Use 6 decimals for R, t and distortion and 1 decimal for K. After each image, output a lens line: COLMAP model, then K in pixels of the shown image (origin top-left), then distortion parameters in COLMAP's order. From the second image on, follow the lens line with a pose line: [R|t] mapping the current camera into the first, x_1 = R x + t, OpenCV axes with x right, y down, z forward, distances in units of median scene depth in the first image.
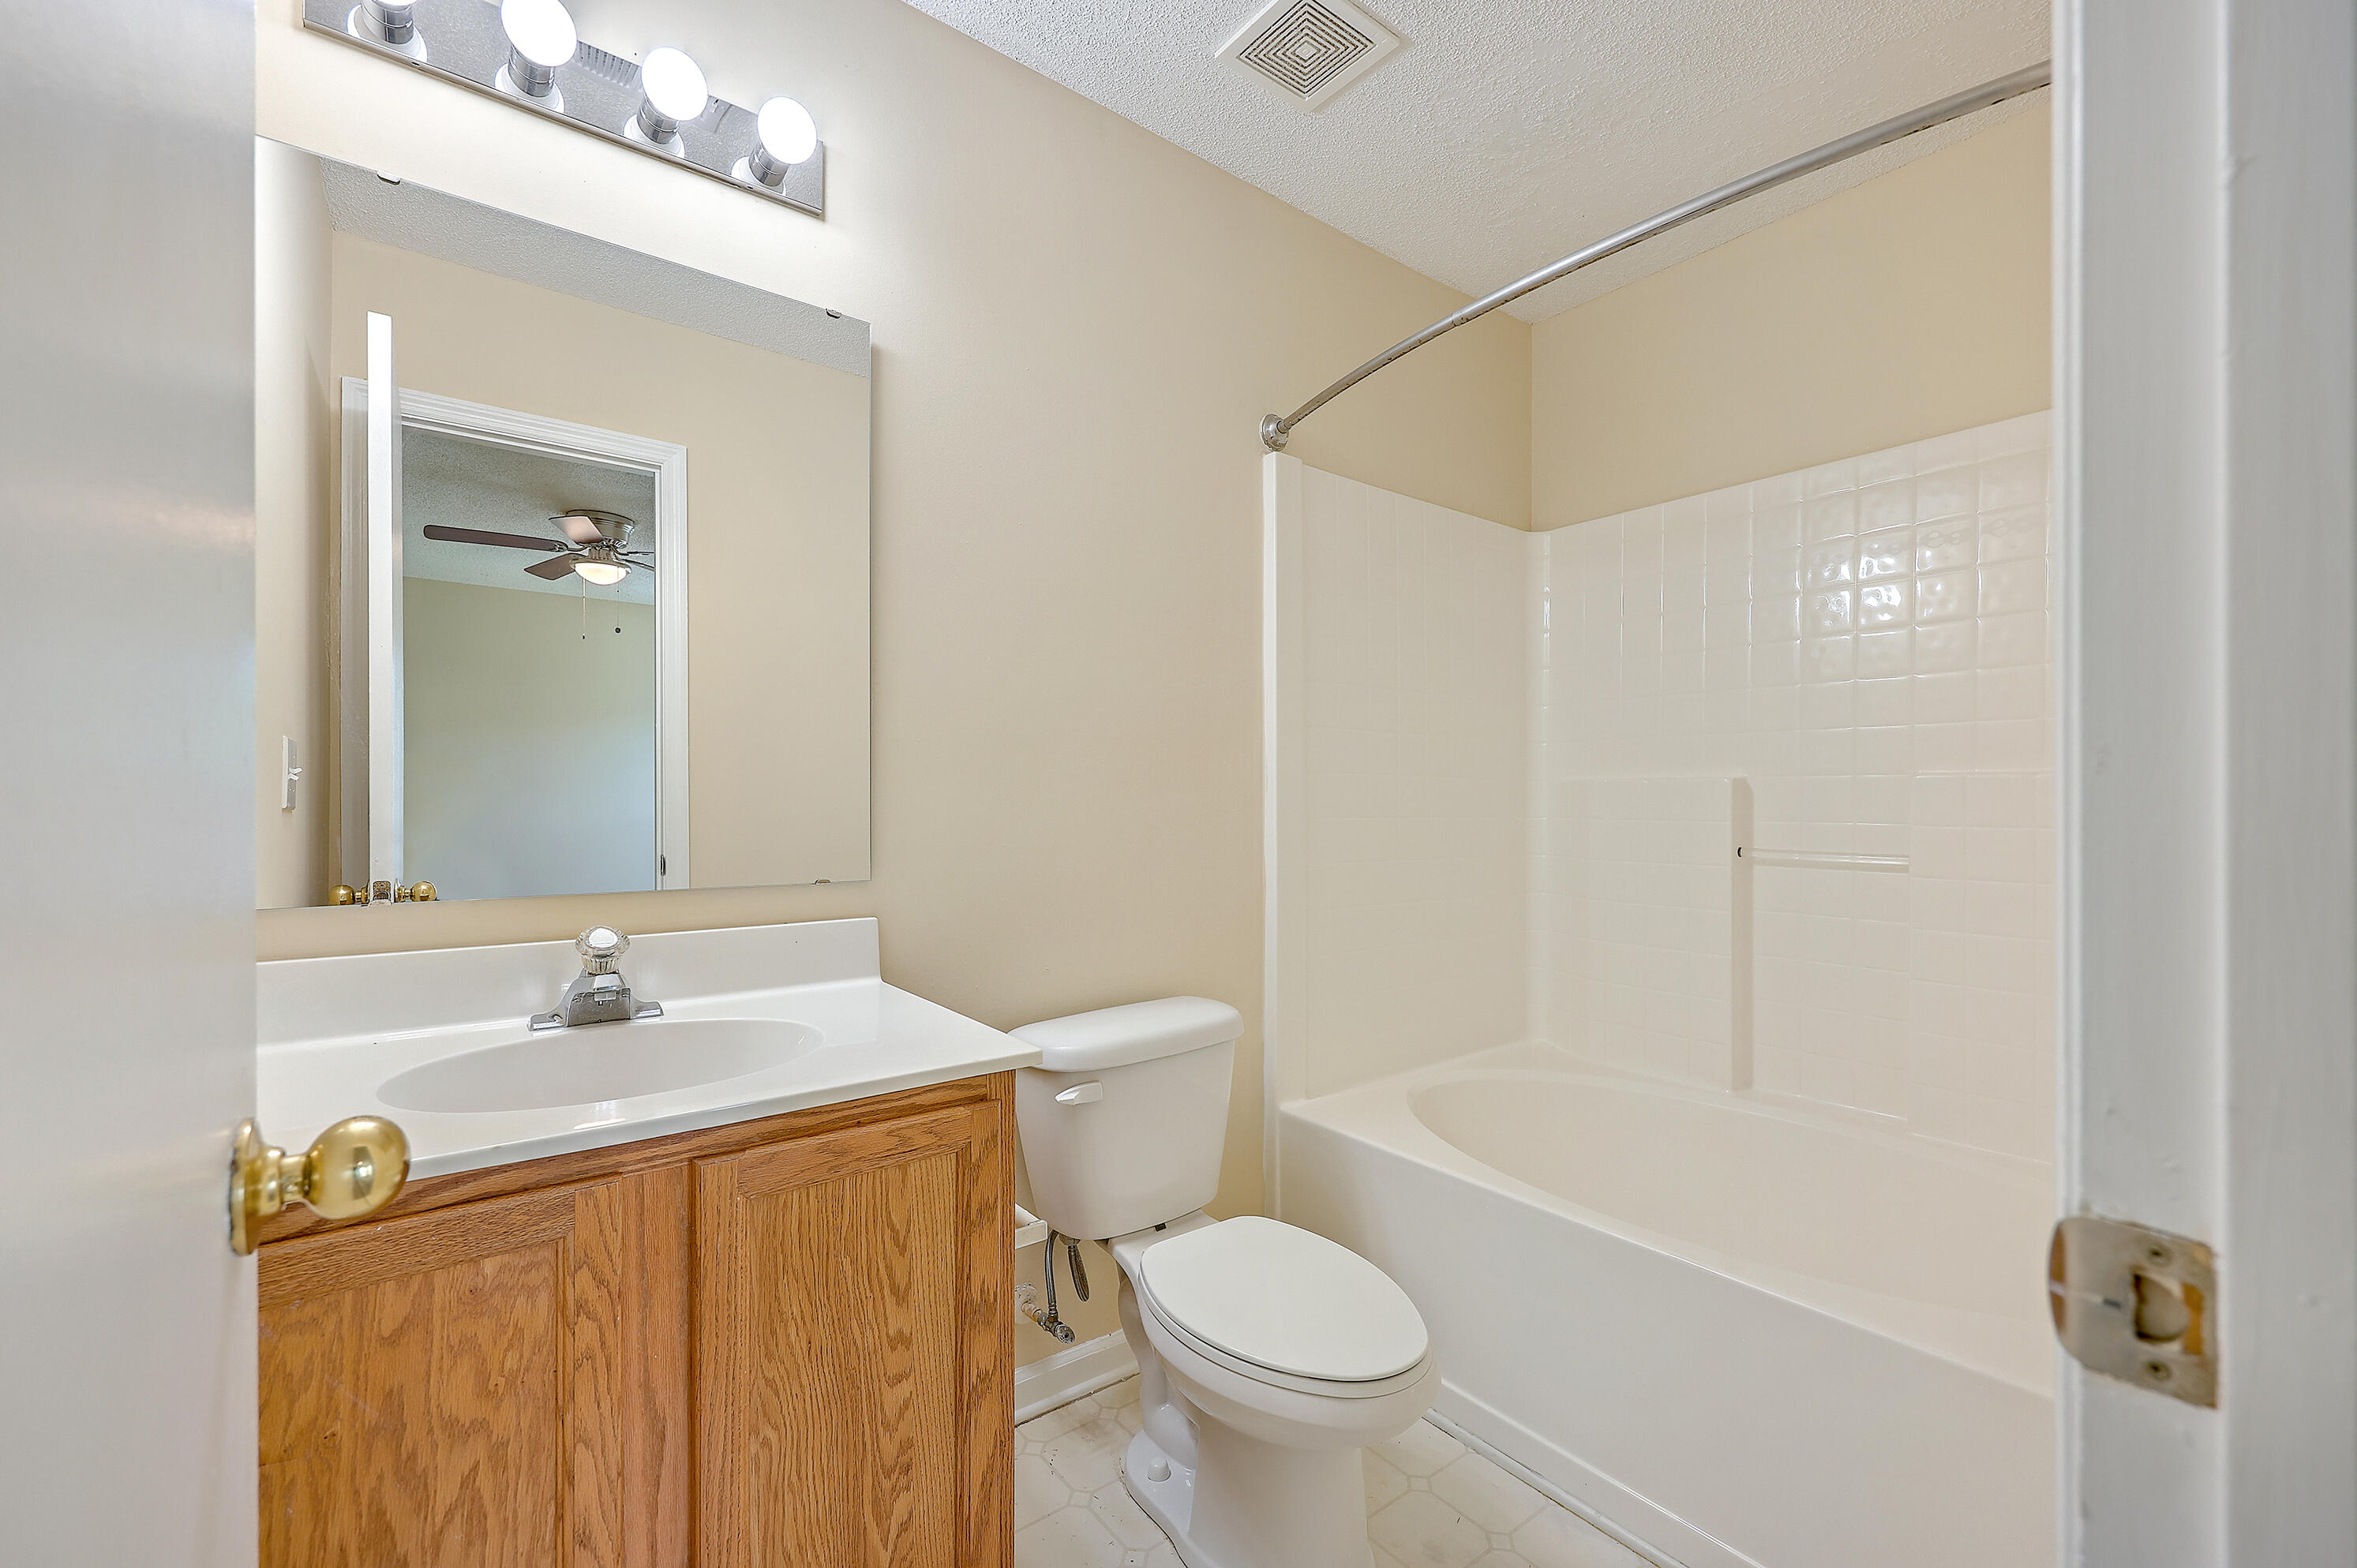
lens RADIAL K [[1003.7, 0, 1179.7], [0, 1003.7, 791.4], [0, 0, 1]] dist [0.000891, 0.000116]
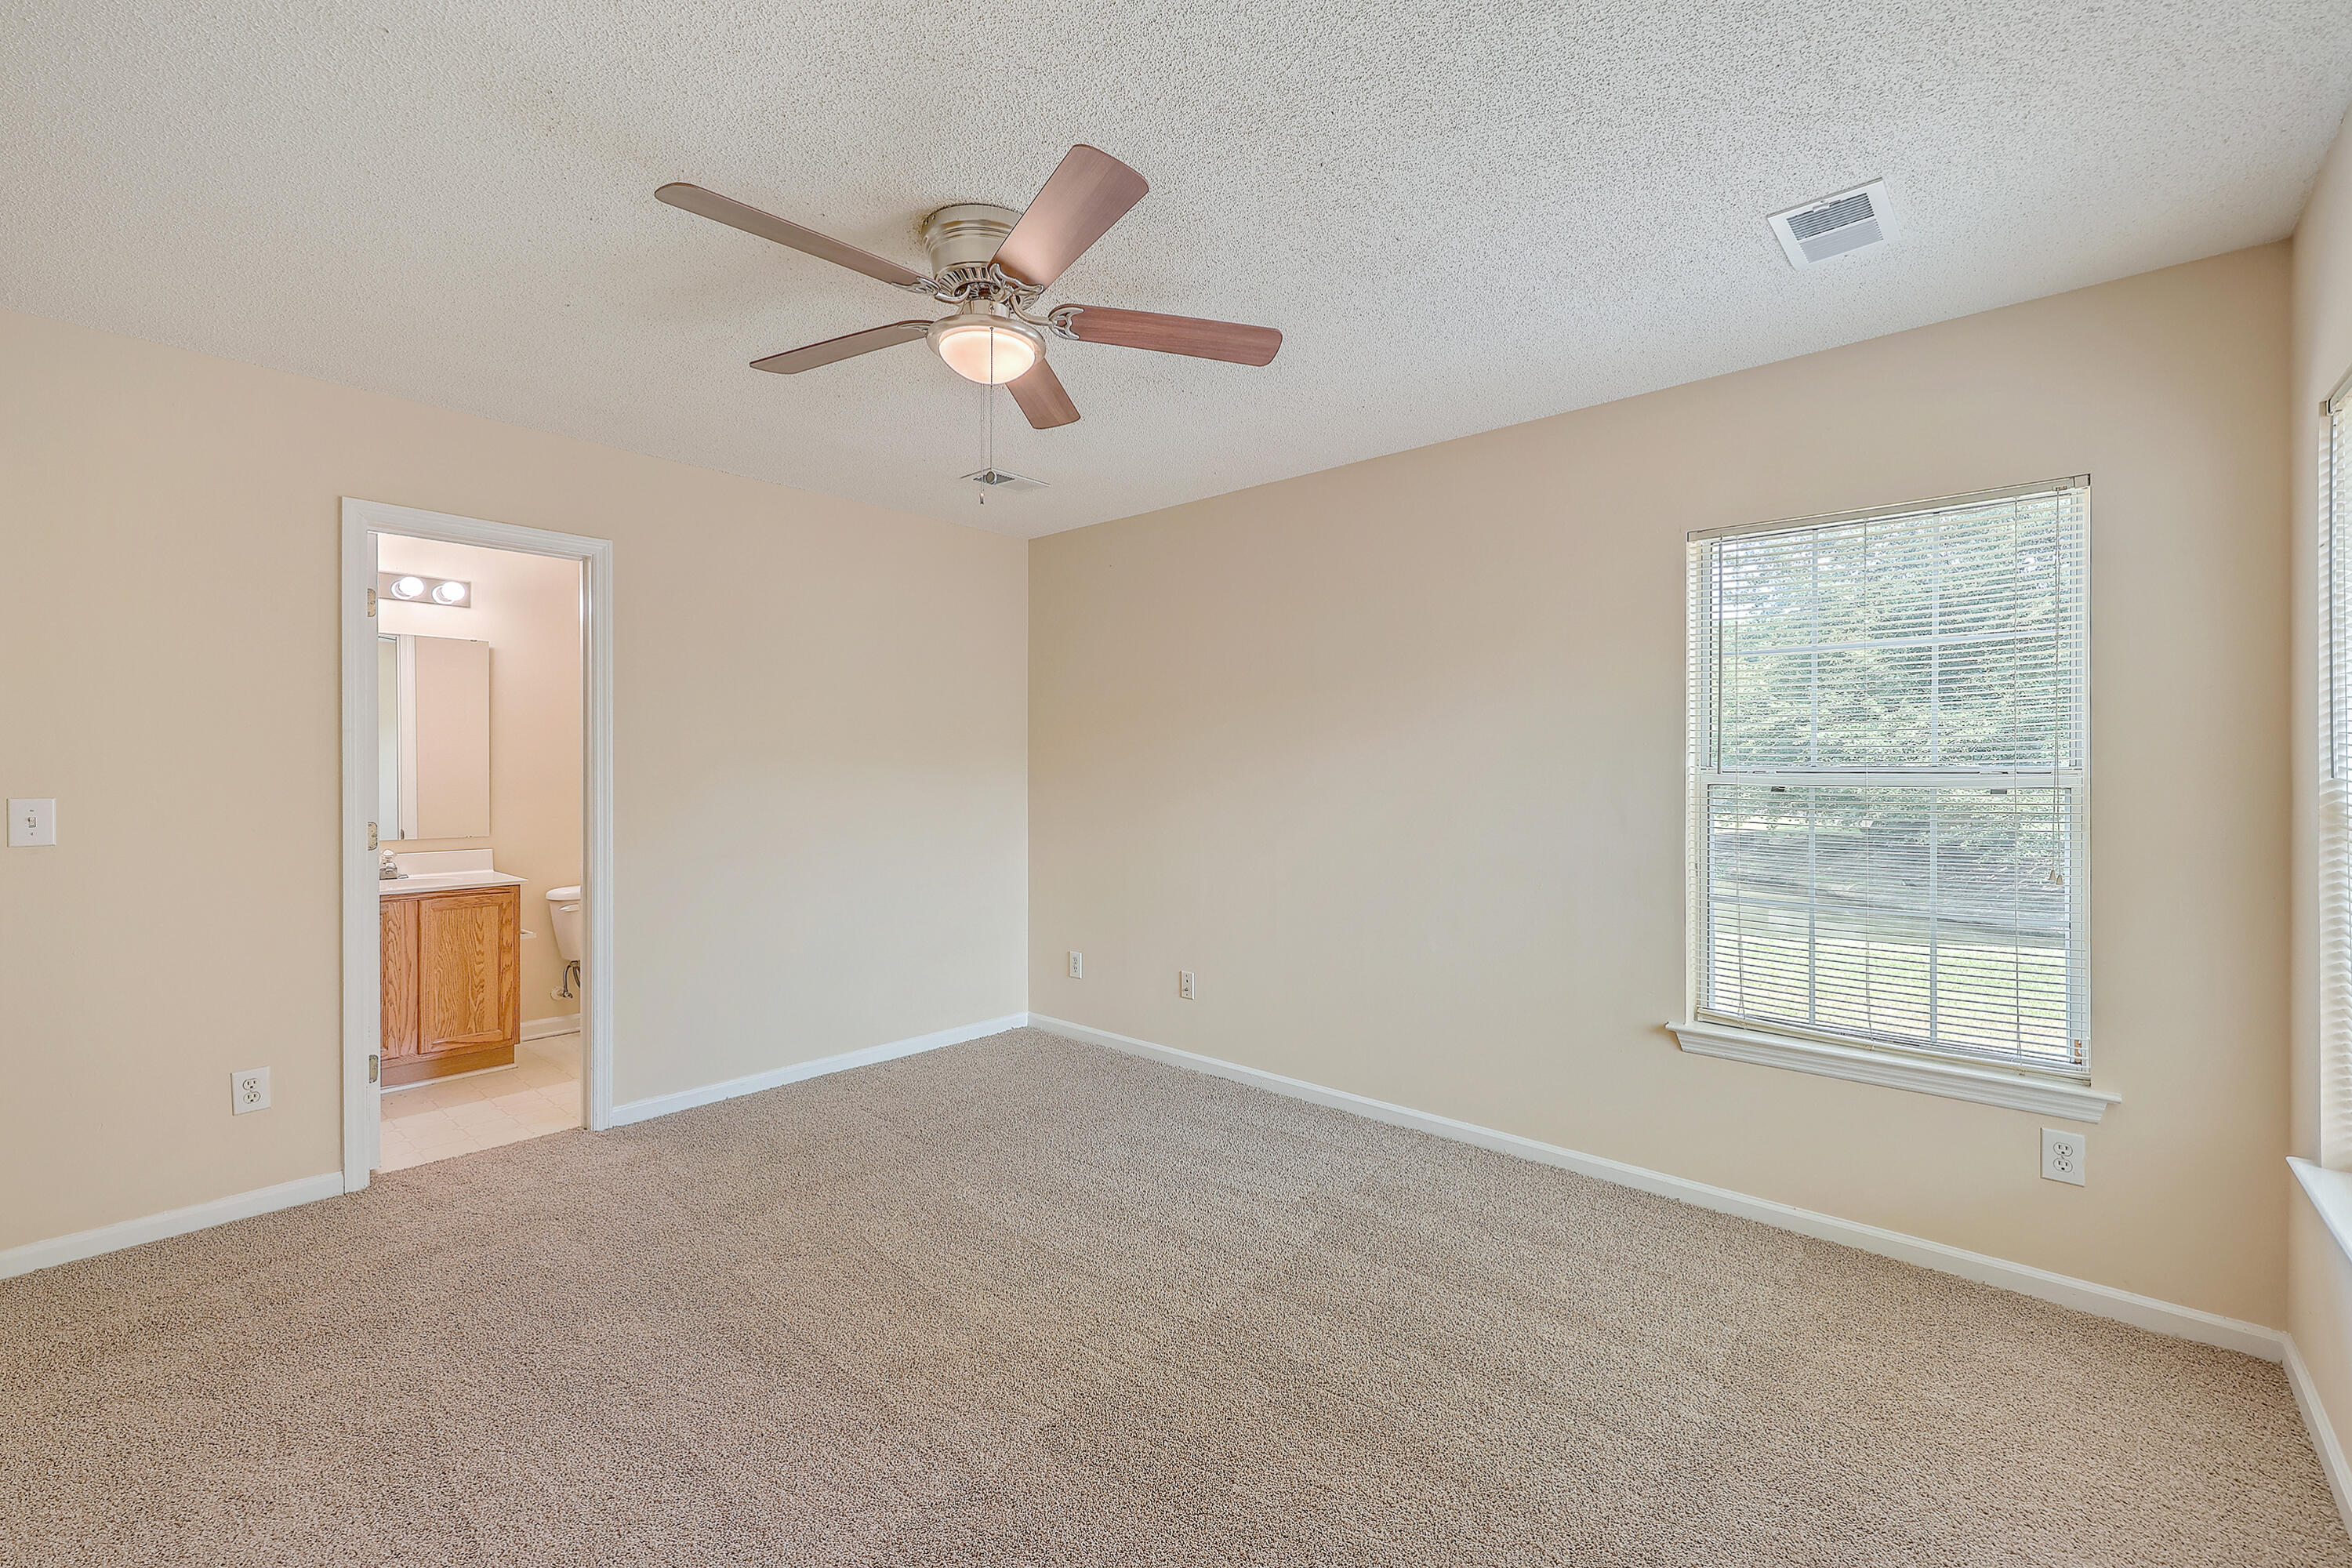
lens RADIAL K [[1001.7, 0, 1169.2], [0, 1001.7, 779.7], [0, 0, 1]] dist [0.000891, 0.000116]
pose [[0.983816, -0.001342, 0.179175, 1.597831], [-0.000513, 0.999947, 0.010311, -0.148698], [-0.179179, -0.010236, 0.983763, -3.170929]]
